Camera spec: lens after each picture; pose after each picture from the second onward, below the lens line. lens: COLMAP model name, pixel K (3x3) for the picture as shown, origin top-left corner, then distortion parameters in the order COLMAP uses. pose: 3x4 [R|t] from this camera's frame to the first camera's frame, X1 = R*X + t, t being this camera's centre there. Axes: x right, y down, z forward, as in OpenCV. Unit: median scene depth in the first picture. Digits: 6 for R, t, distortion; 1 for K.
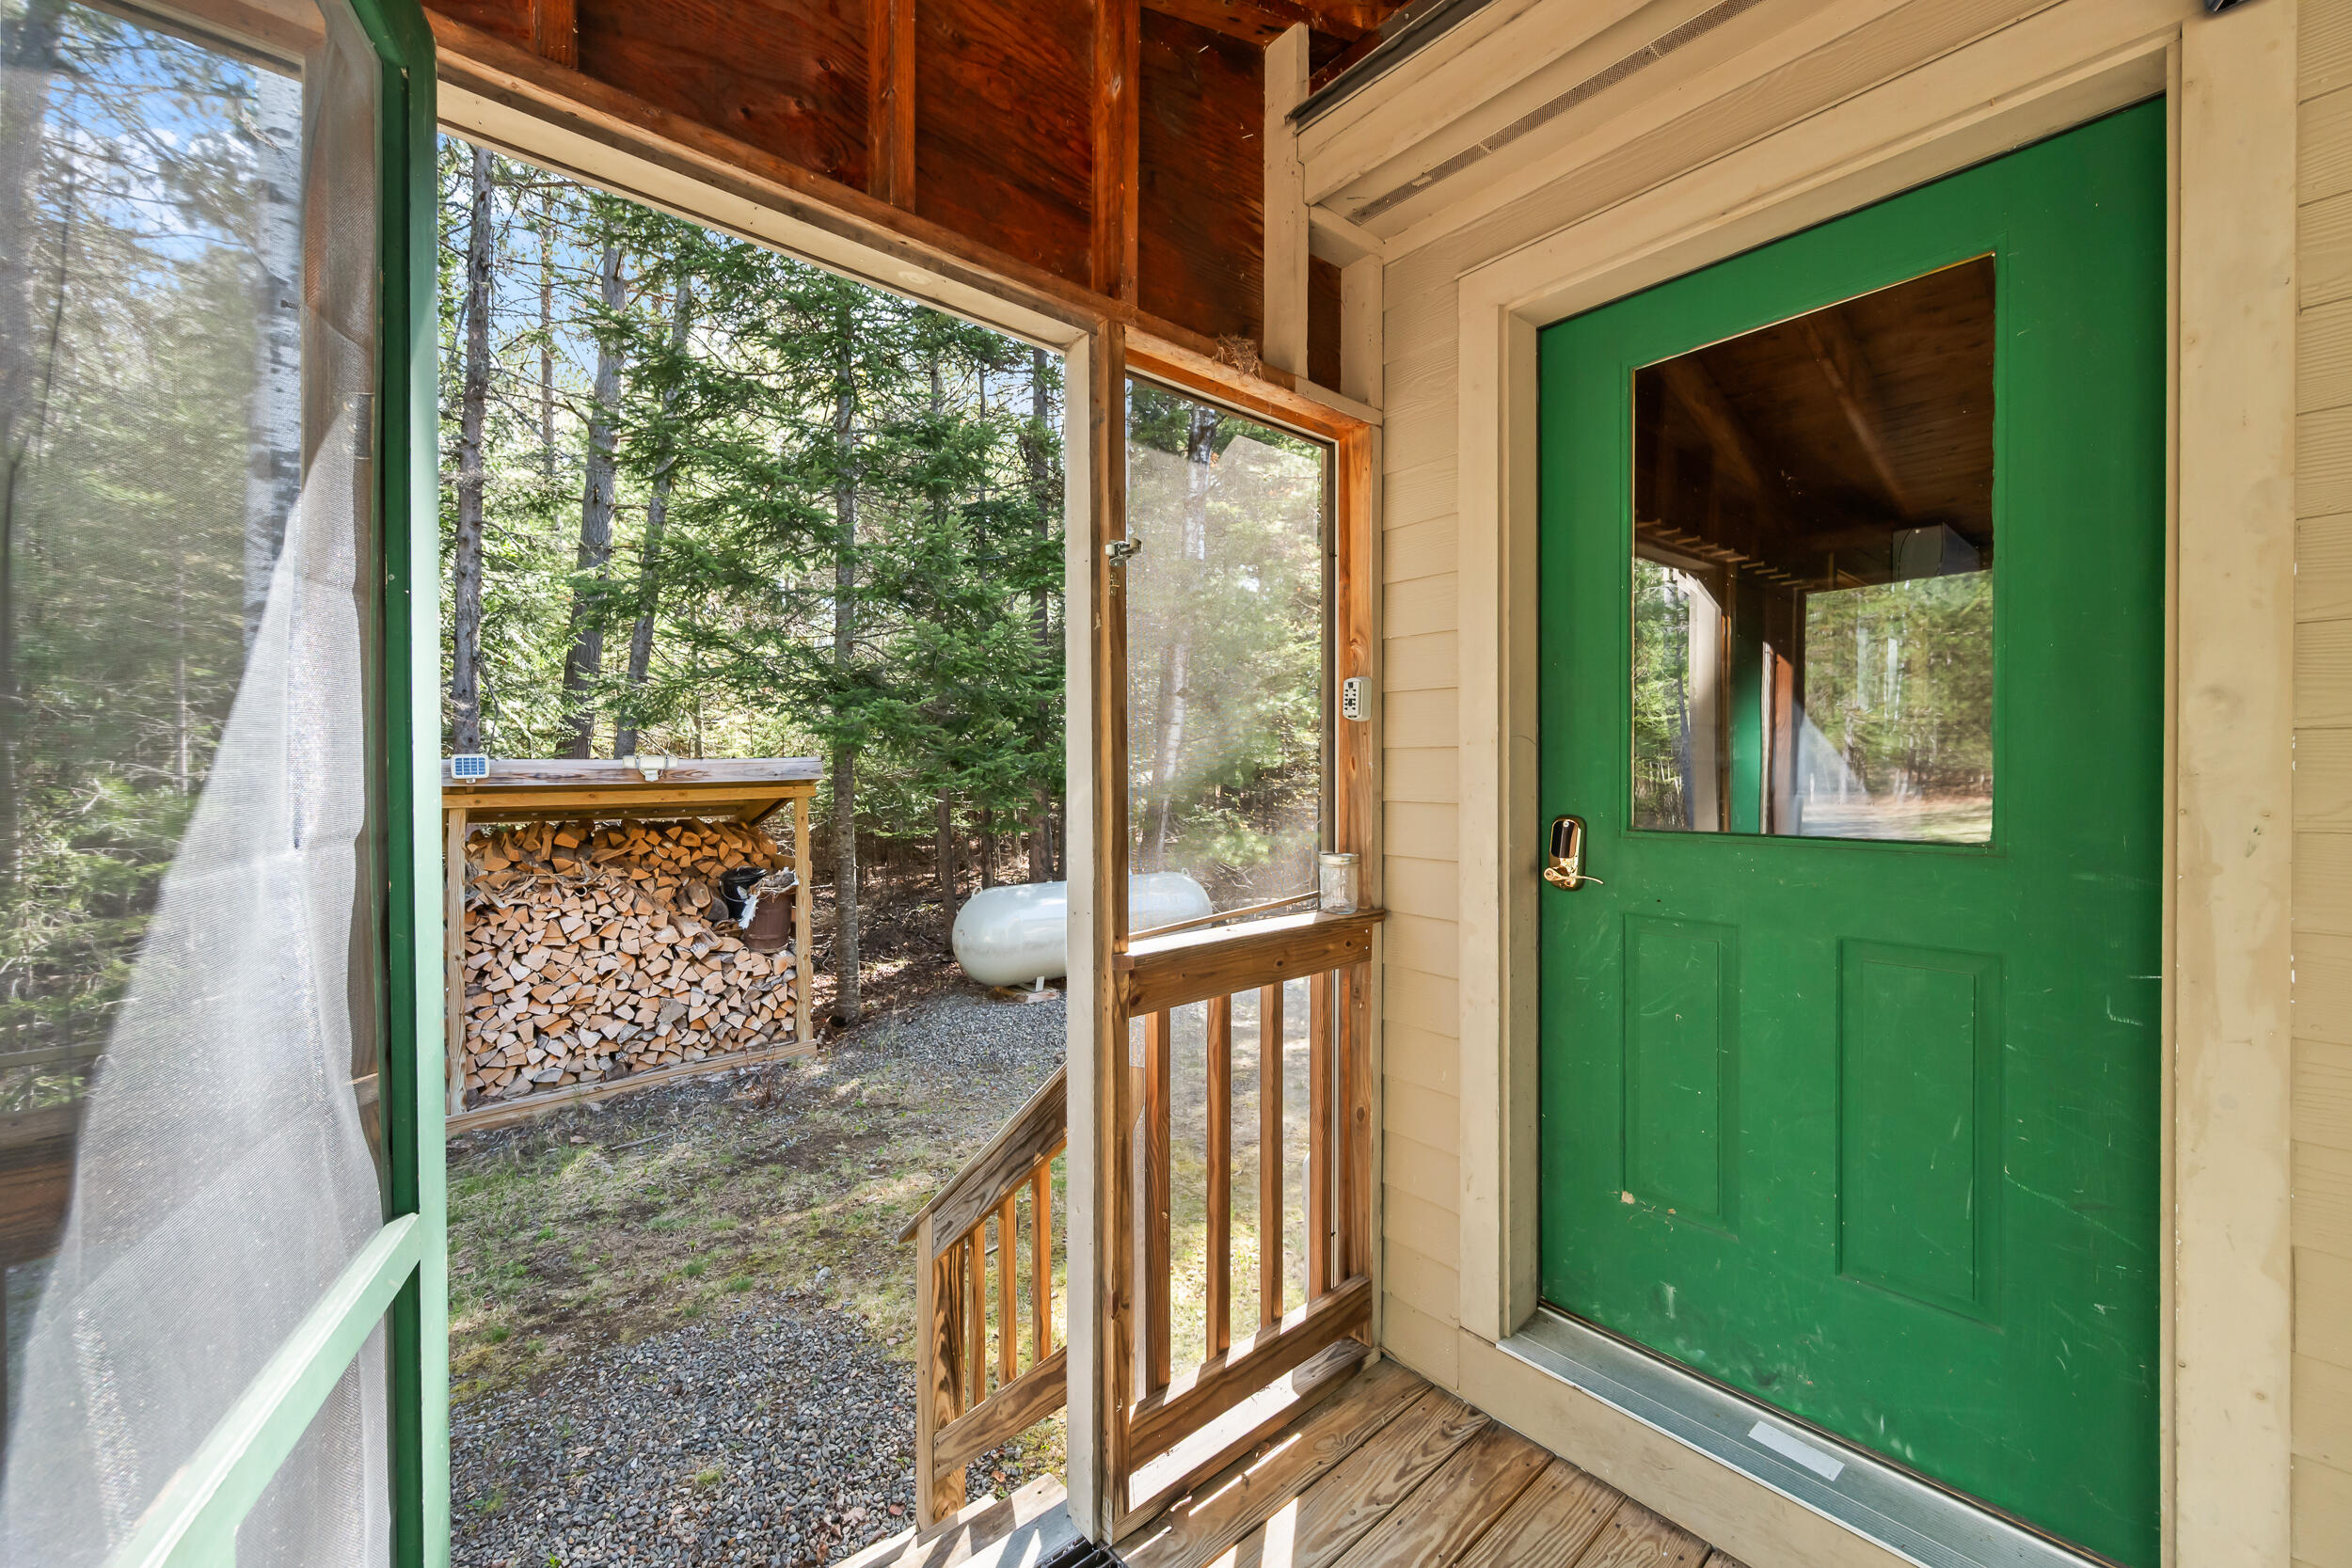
lens RADIAL K [[940.5, 0, 1176.0], [0, 940.5, 784.0], [0, 0, 1]] dist [0.006205, -0.000343]
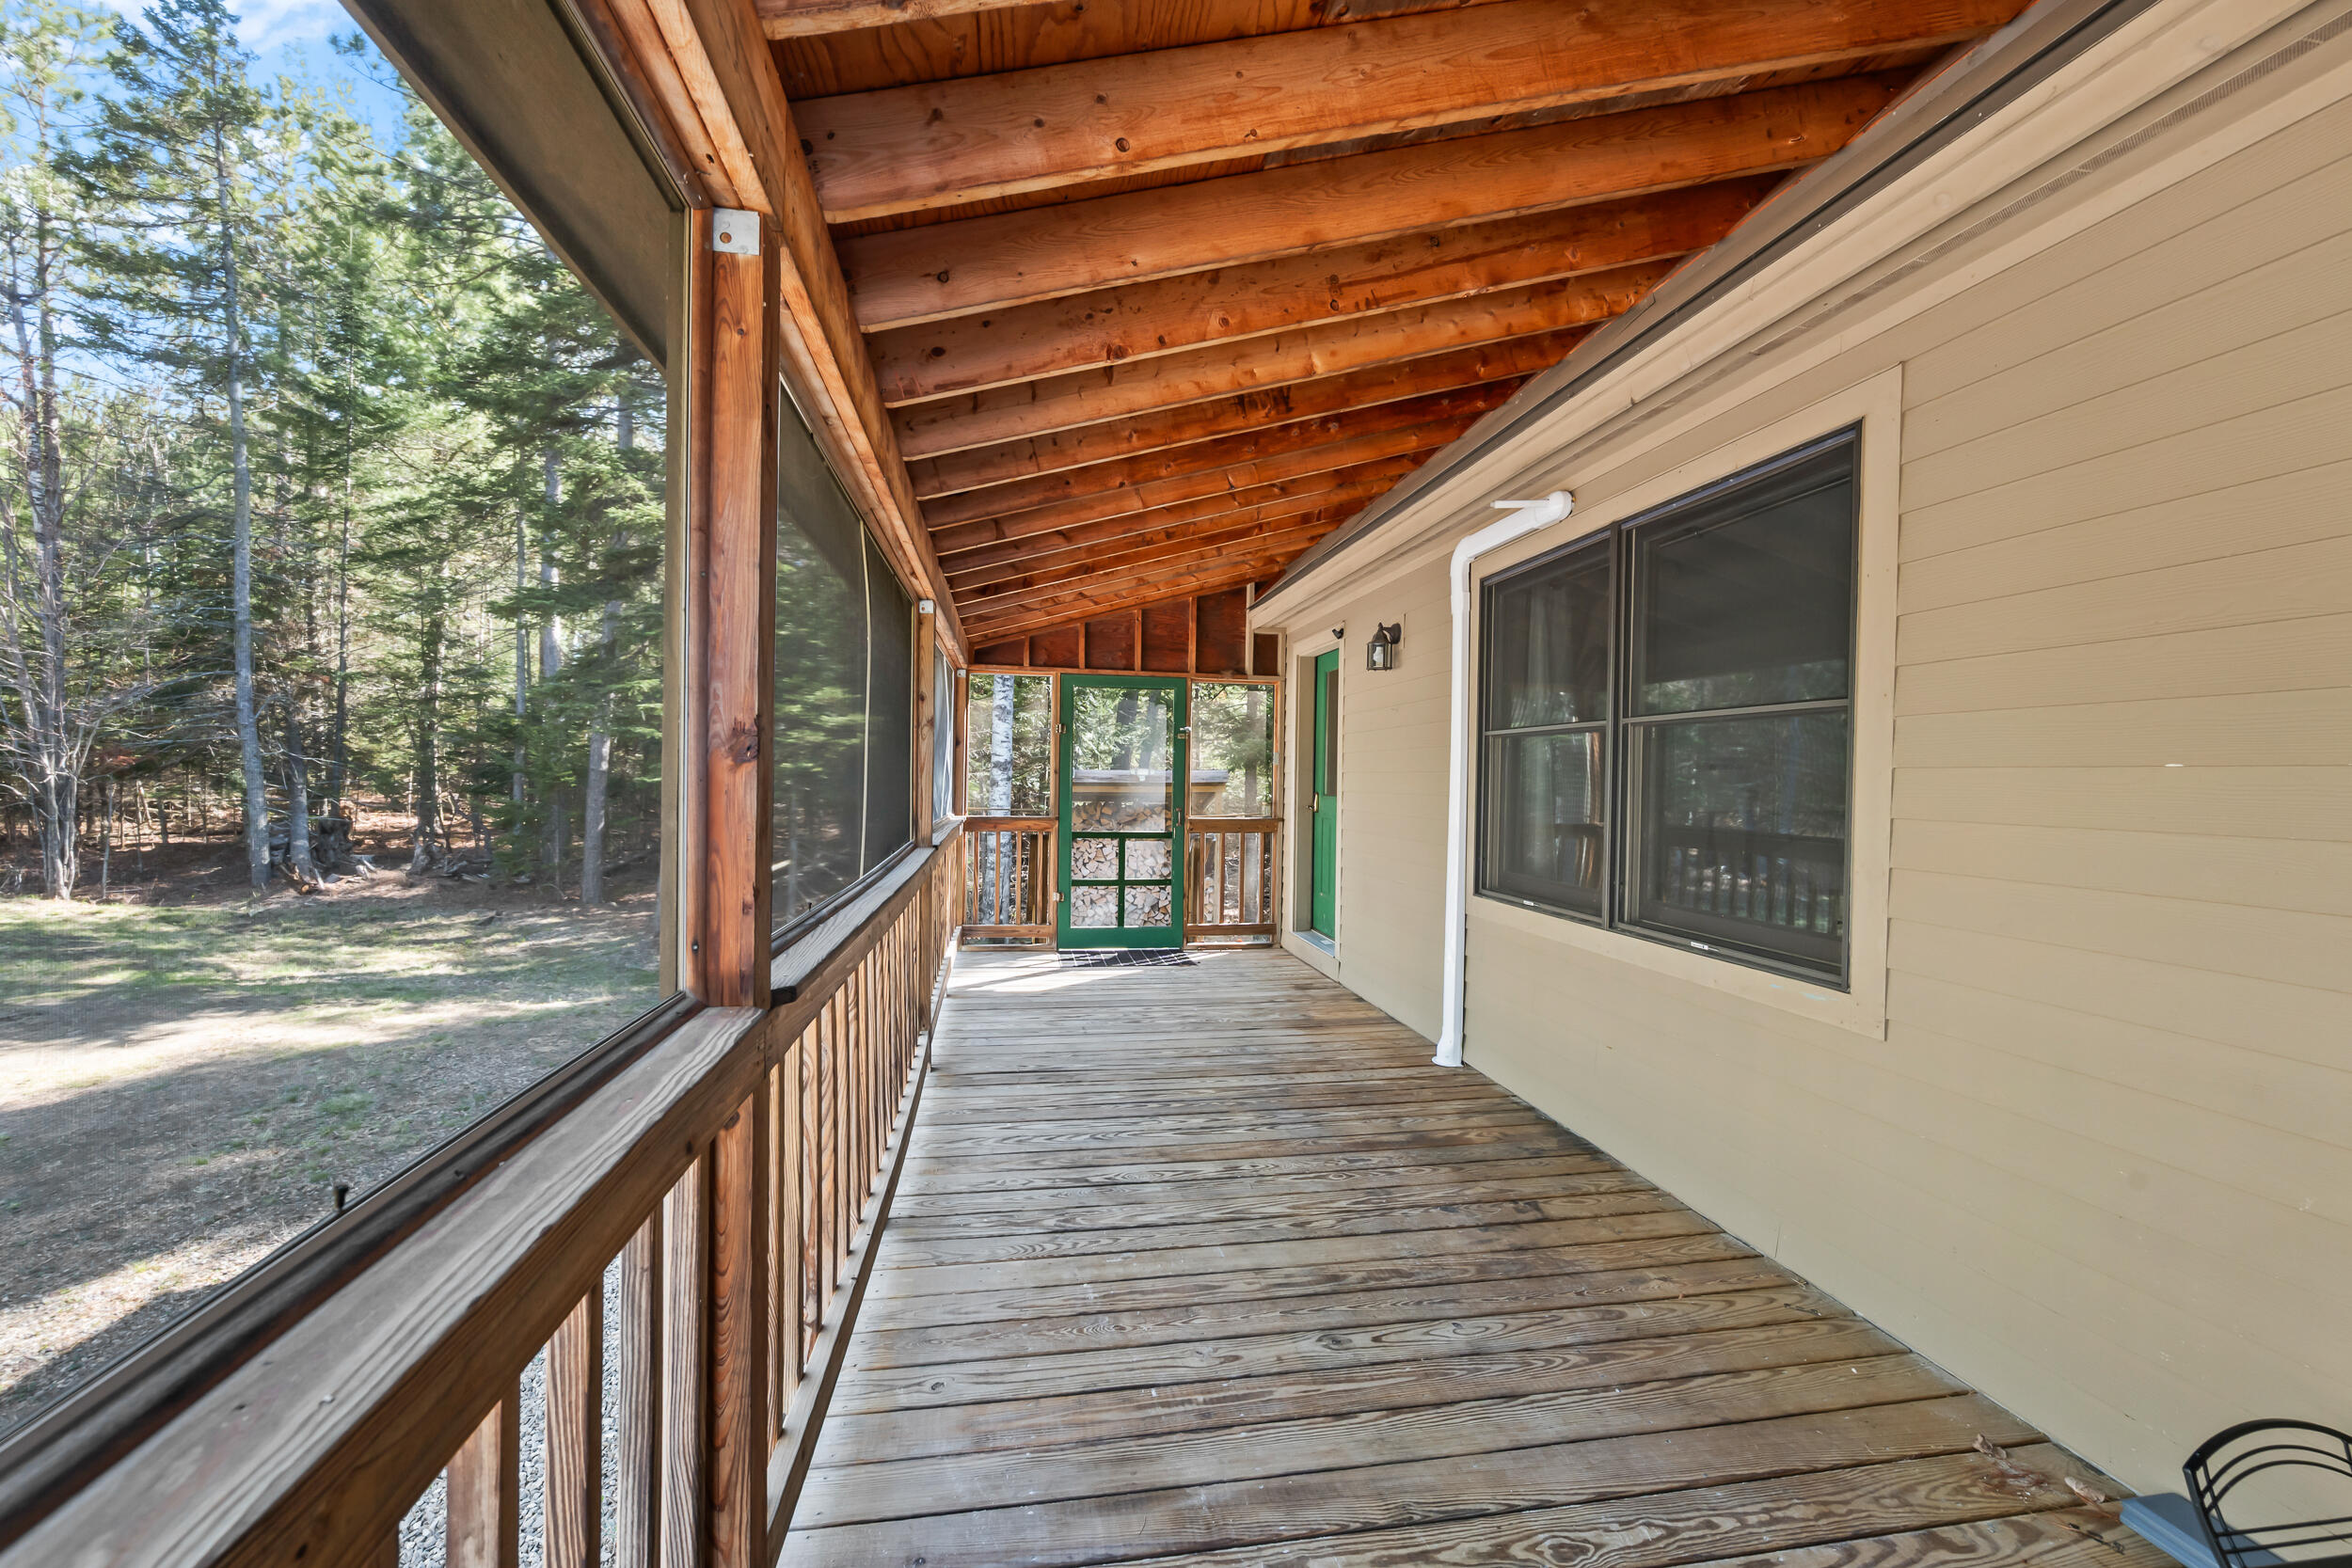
lens RADIAL K [[940.5, 0, 1176.0], [0, 940.5, 784.0], [0, 0, 1]] dist [0.006205, -0.000343]
pose [[0.864417, 0.022178, -0.502286, 1.696244], [-0.026870, 0.999637, -0.002104, 0.020387], [0.502057, 0.015315, 0.864699, -2.292841]]
